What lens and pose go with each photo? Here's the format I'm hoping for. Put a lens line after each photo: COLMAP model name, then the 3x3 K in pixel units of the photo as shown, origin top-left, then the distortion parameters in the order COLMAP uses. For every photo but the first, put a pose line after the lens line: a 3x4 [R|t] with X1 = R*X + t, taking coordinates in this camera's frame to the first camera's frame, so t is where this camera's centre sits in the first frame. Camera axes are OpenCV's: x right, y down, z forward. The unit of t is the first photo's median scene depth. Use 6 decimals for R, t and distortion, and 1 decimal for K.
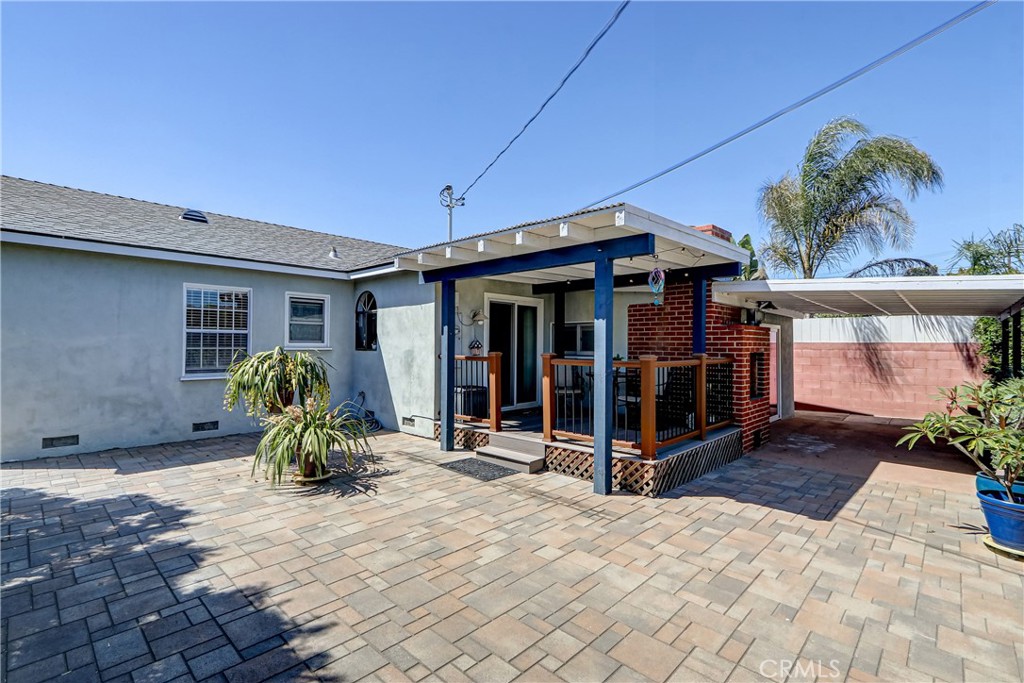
lens RADIAL K [[468.4, 0, 508.0], [0, 468.4, 340.5], [0, 0, 1]] dist [-0.001902, 0.001050]
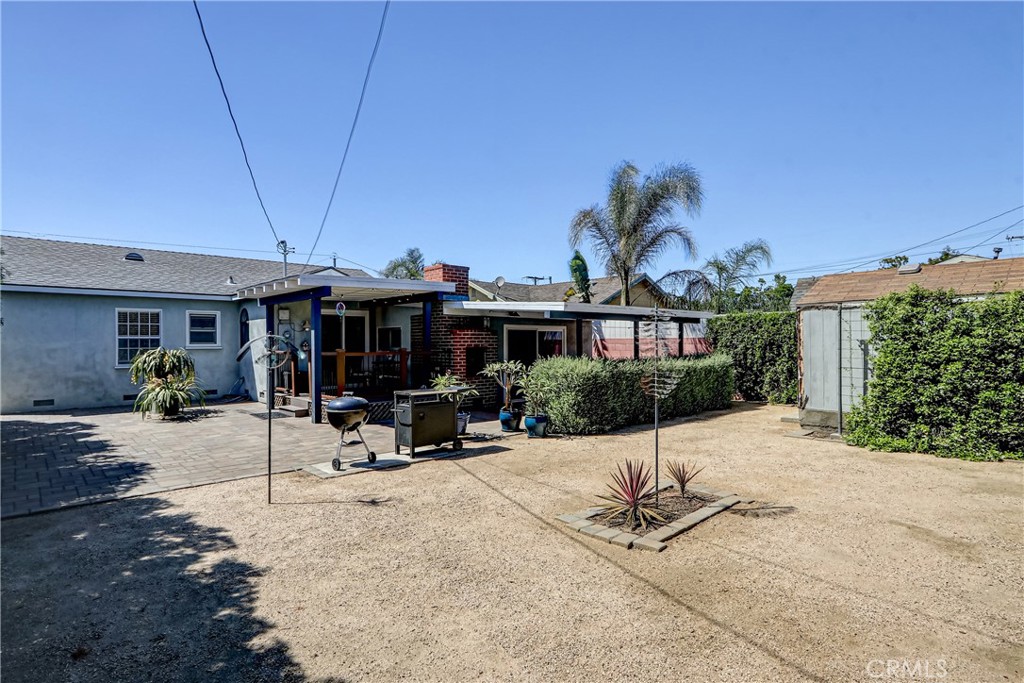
lens RADIAL K [[520.0, 0, 514.1], [0, 520.0, 344.8], [0, 0, 1]] dist [0.000893, -0.001661]
pose [[0.998491, -0.012165, -0.053544, 0.800622], [0.012913, 0.999823, 0.013653, -0.003095], [0.053369, -0.014324, 0.998472, -0.744085]]
